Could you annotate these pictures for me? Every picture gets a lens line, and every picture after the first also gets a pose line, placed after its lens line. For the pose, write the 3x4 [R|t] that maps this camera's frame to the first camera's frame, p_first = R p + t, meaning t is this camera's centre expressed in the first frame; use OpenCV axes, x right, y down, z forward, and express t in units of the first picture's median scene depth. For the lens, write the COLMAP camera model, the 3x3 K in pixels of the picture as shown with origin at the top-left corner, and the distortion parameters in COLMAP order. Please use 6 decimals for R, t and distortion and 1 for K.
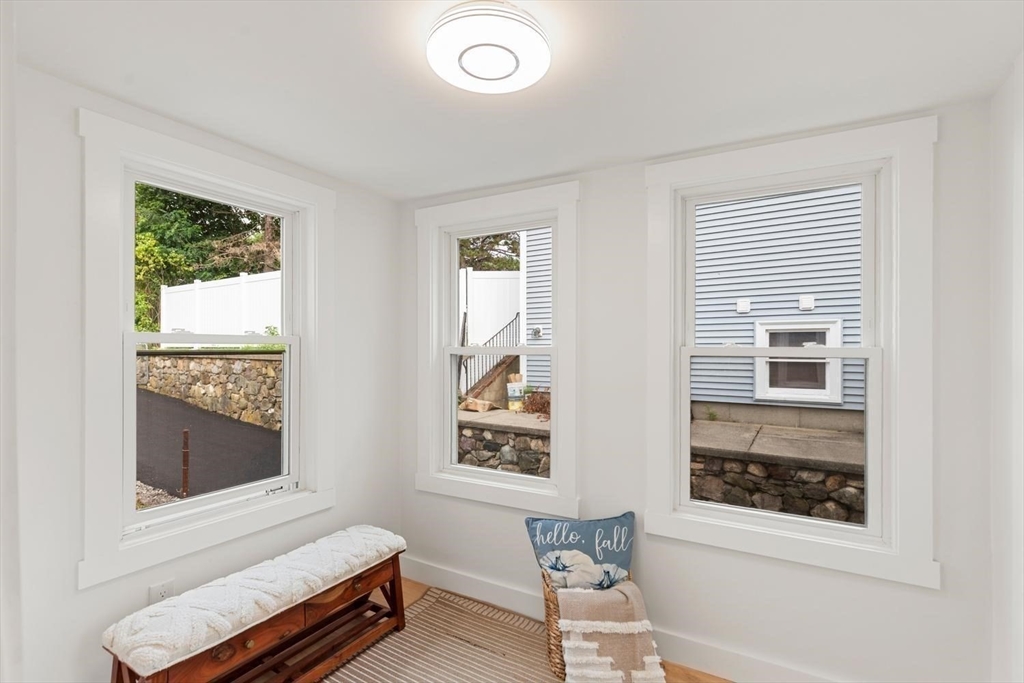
lens RADIAL K [[469.1, 0, 507.4], [0, 469.1, 330.8], [0, 0, 1]] dist [0.002699, -0.000088]
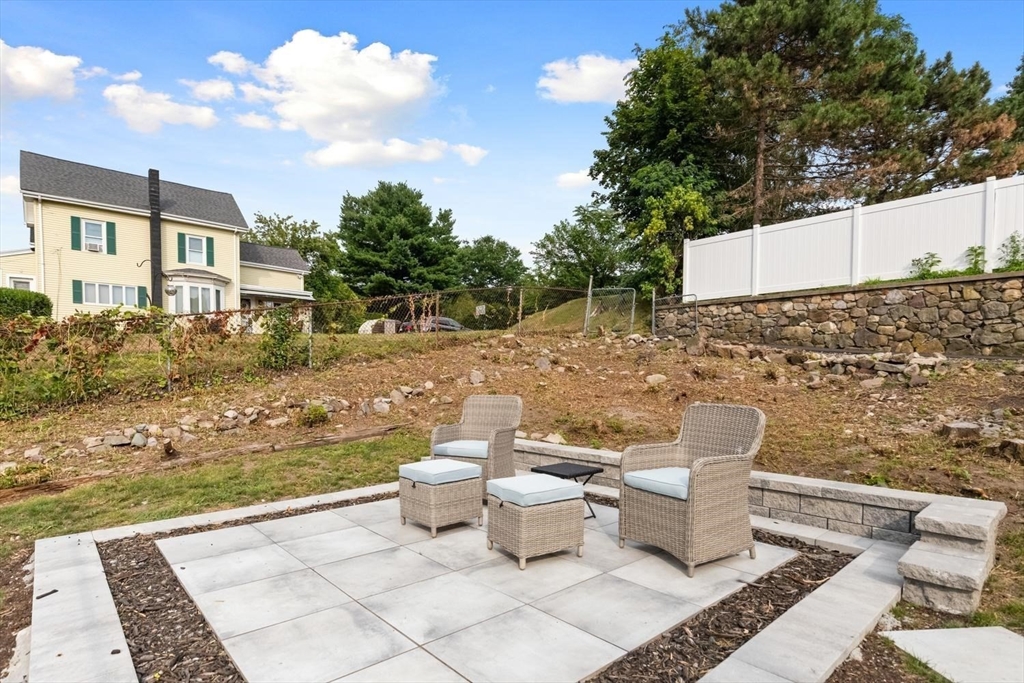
lens RADIAL K [[531.7, 0, 513.0], [0, 531.7, 391.6], [0, 0, 1]] dist [0.001949, 0.000290]
pose [[0.962769, 0.016460, -0.269822, -1.056193], [0.000363, 0.998065, 0.062182, 0.207577], [0.270324, -0.059965, 0.960900, -0.259868]]
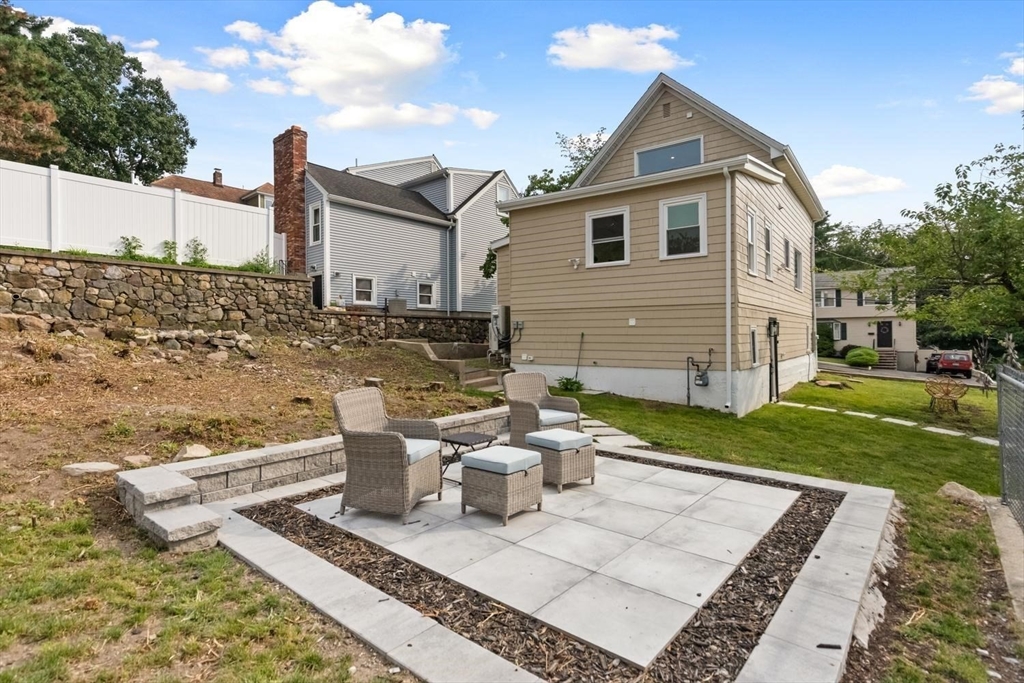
lens RADIAL K [[503.0, 0, 515.4], [0, 503.0, 338.5], [0, 0, 1]] dist [-0.003345, -0.000495]
pose [[0.131095, -0.001989, 0.991368, -1.558878], [-0.023324, 0.999715, 0.005090, 0.197064], [-0.991095, -0.023790, 0.131011, 0.023134]]
